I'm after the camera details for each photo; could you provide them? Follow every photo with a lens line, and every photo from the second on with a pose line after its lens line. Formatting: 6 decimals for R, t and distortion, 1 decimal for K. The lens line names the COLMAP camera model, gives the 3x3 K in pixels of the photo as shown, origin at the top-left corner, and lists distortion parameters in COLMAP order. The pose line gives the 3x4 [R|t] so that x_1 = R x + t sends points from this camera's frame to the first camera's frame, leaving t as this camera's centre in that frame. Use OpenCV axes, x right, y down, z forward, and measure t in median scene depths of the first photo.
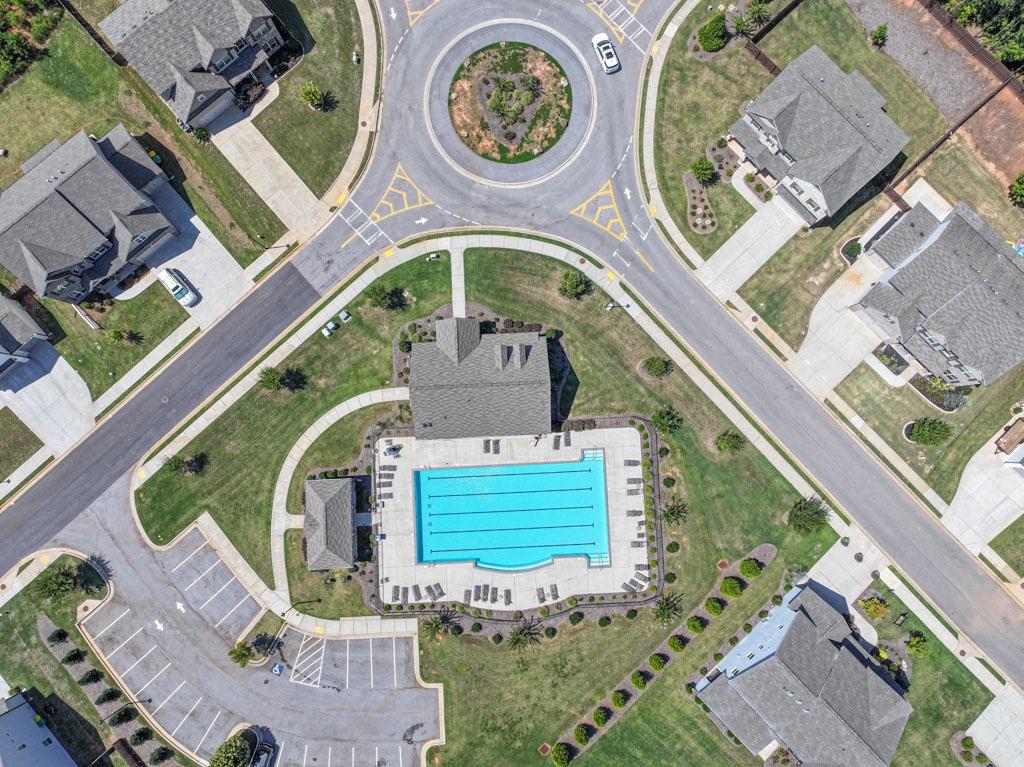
lens RADIAL K [[716.4, 0, 511.6], [0, 716.4, 382.3], [0, 0, 1]] dist [-0.004478, 0.005853]
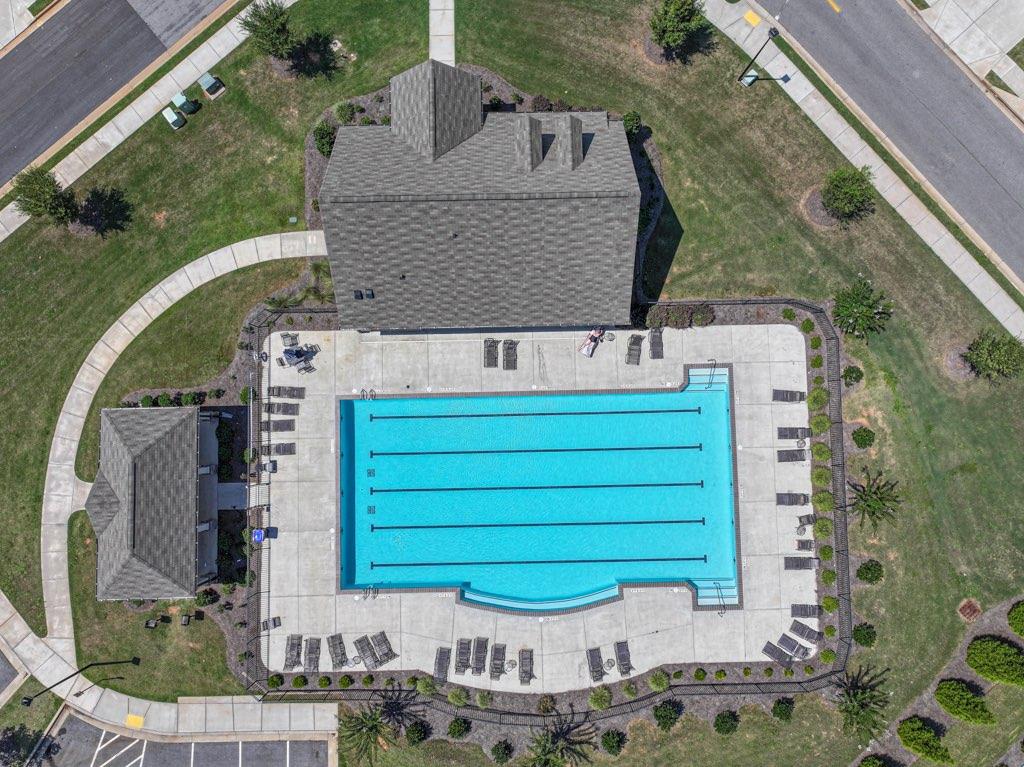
lens RADIAL K [[716.4, 0, 512.3], [0, 716.4, 385.0], [0, 0, 1]] dist [-0.004478, 0.005853]
pose [[0.999615, 0.027681, -0.001680, -0.018738], [-0.027655, 0.999516, 0.014234, 0.103617], [0.002073, -0.014182, 0.999897, 0.513783]]
